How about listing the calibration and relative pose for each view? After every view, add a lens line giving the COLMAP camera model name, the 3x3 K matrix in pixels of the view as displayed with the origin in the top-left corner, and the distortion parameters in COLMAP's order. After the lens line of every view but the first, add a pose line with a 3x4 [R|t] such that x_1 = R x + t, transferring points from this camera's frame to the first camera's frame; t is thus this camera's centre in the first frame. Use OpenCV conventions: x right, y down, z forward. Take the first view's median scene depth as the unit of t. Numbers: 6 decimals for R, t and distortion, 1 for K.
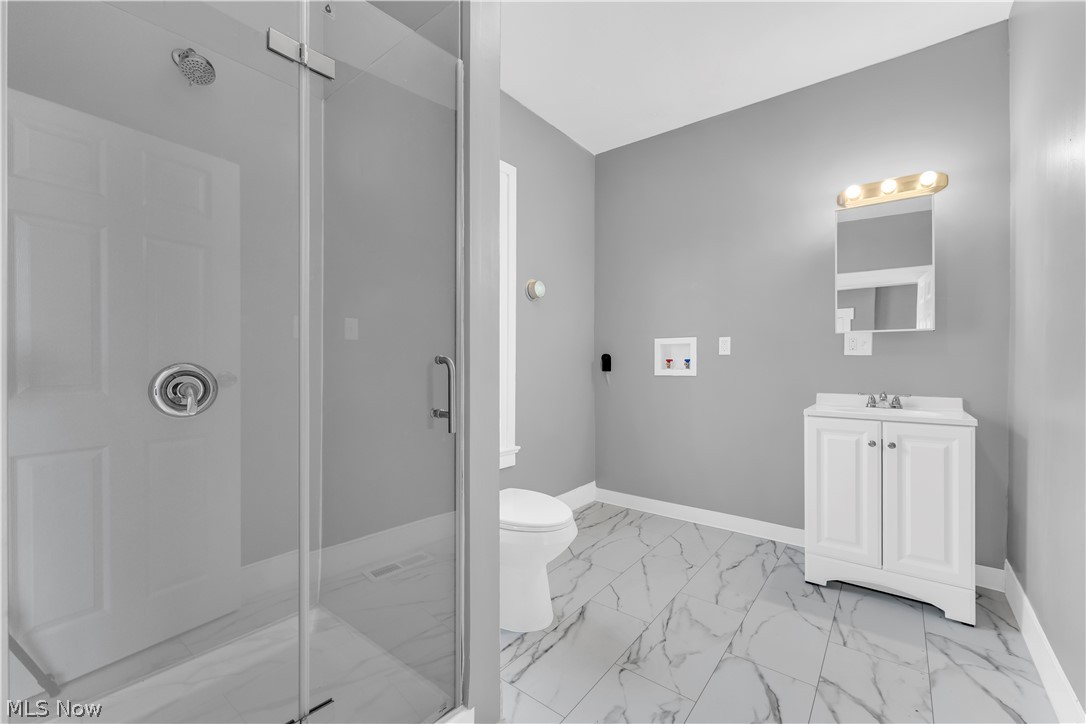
lens RADIAL K [[446.1, 0, 548.2], [0, 446.1, 359.5], [0, 0, 1]] dist [-0.000916, 0.000774]
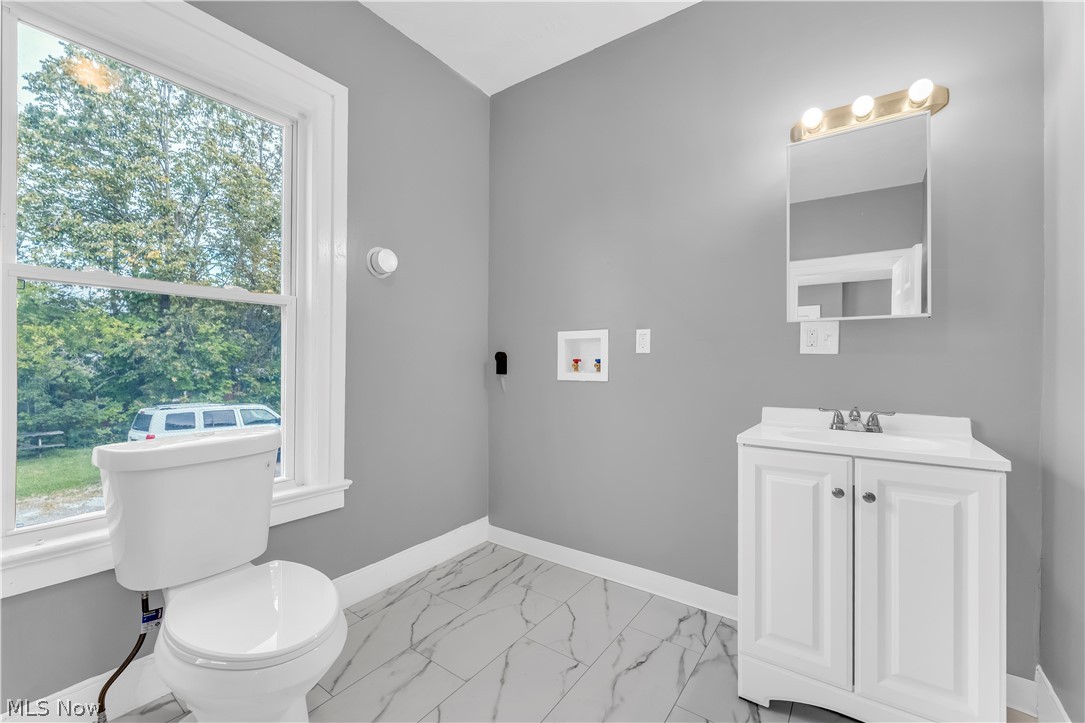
lens RADIAL K [[445.7, 0, 535.8], [0, 445.7, 358.2], [0, 0, 1]] dist [-0.000916, 0.000774]
pose [[0.999518, 0.006915, 0.030280, 0.228814], [-0.006696, 0.999951, -0.007333, 0.005182], [-0.030329, 0.007127, 0.999515, 0.313915]]
